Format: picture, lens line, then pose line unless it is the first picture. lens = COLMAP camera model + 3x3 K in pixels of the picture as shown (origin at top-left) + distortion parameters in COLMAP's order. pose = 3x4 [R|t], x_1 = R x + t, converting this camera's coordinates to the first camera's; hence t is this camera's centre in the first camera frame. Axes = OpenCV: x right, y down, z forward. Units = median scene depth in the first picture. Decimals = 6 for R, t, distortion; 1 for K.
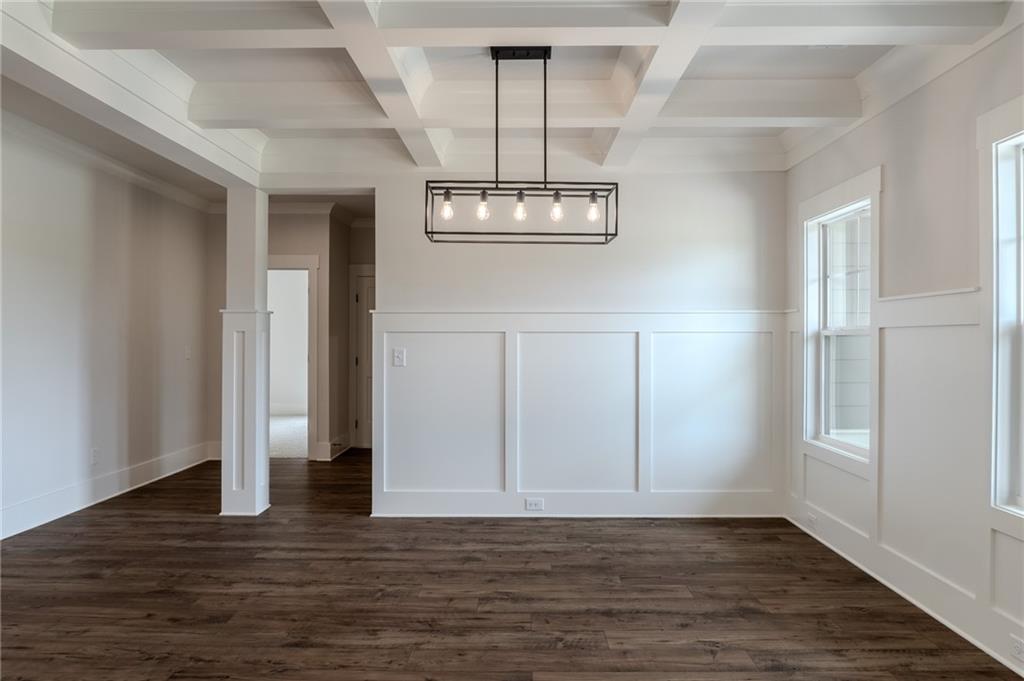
lens RADIAL K [[688.4, 0, 512.0], [0, 688.4, 340.5], [0, 0, 1]] dist [-0.025766, -0.000888]
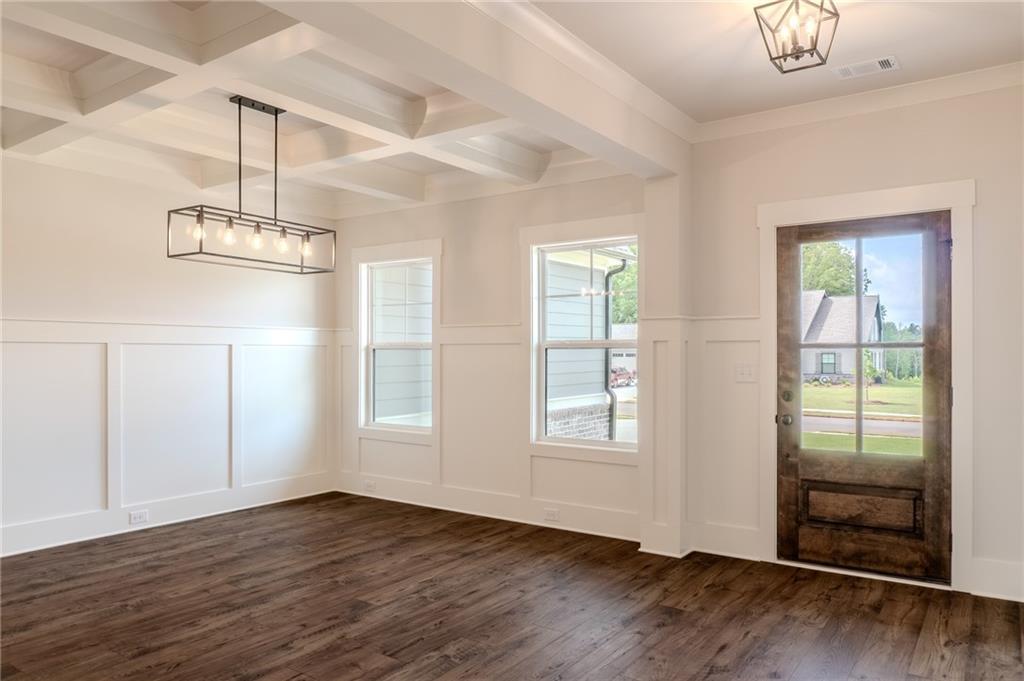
lens RADIAL K [[704.1, 0, 529.4], [0, 704.1, 343.0], [0, 0, 1]] dist [-0.033522, -0.001065]
pose [[0.548975, 0.012145, 0.835751, -0.706164], [-0.000815, 0.999902, -0.013995, 0.000895], [-0.835839, 0.007002, 0.548931, -0.034014]]
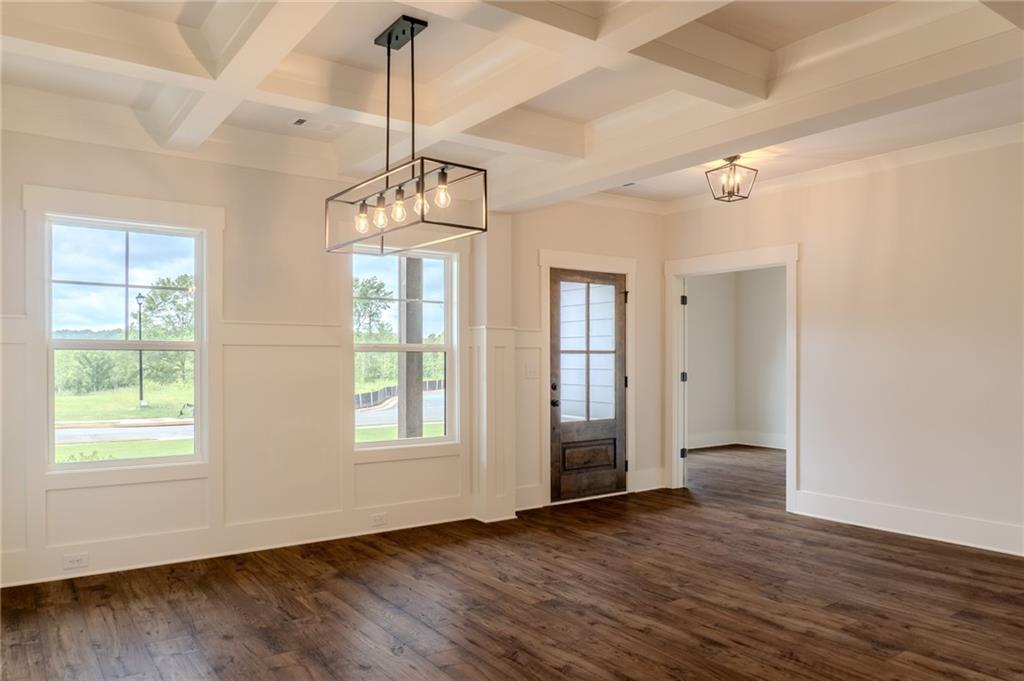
lens RADIAL K [[704.1, 0, 529.4], [0, 704.1, 343.0], [0, 0, 1]] dist [-0.033522, -0.001065]
pose [[-0.603119, 0.016176, 0.797487, -0.802759], [-0.000296, 0.999790, -0.020503, 0.002859], [-0.797651, -0.012602, -0.602988, 1.381325]]
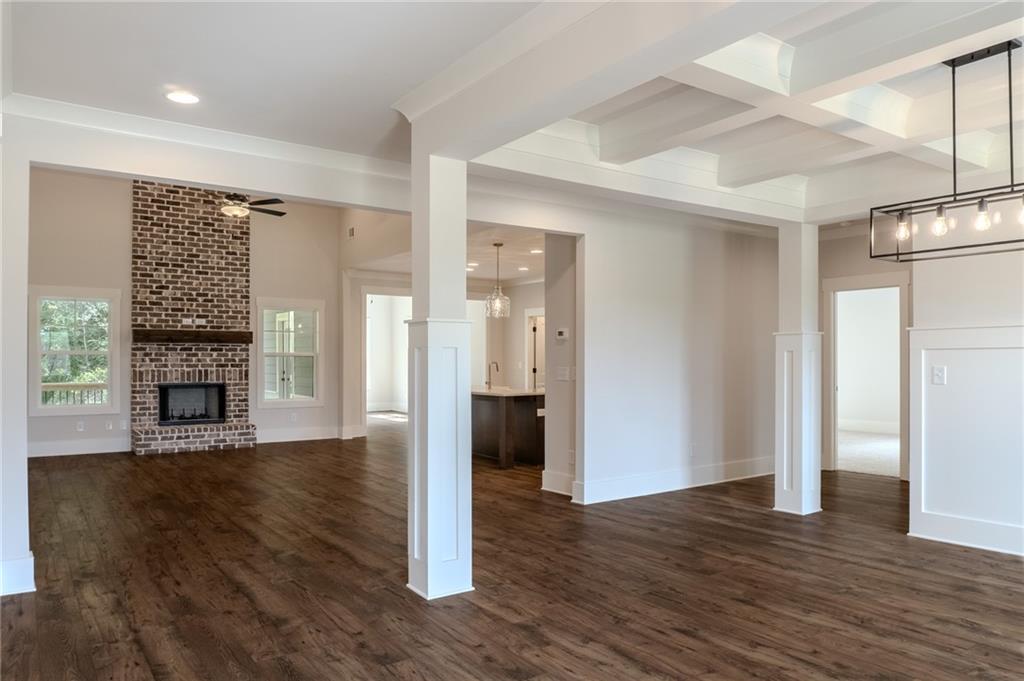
lens RADIAL K [[706.6, 0, 513.6], [0, 706.6, 359.9], [0, 0, 1]] dist [-0.018844, -0.001395]
pose [[0.587662, -0.006022, -0.809084, 0.400263], [0.007814, 0.999968, -0.001768, -0.000443], [0.809069, -0.005283, 0.587690, -0.083840]]
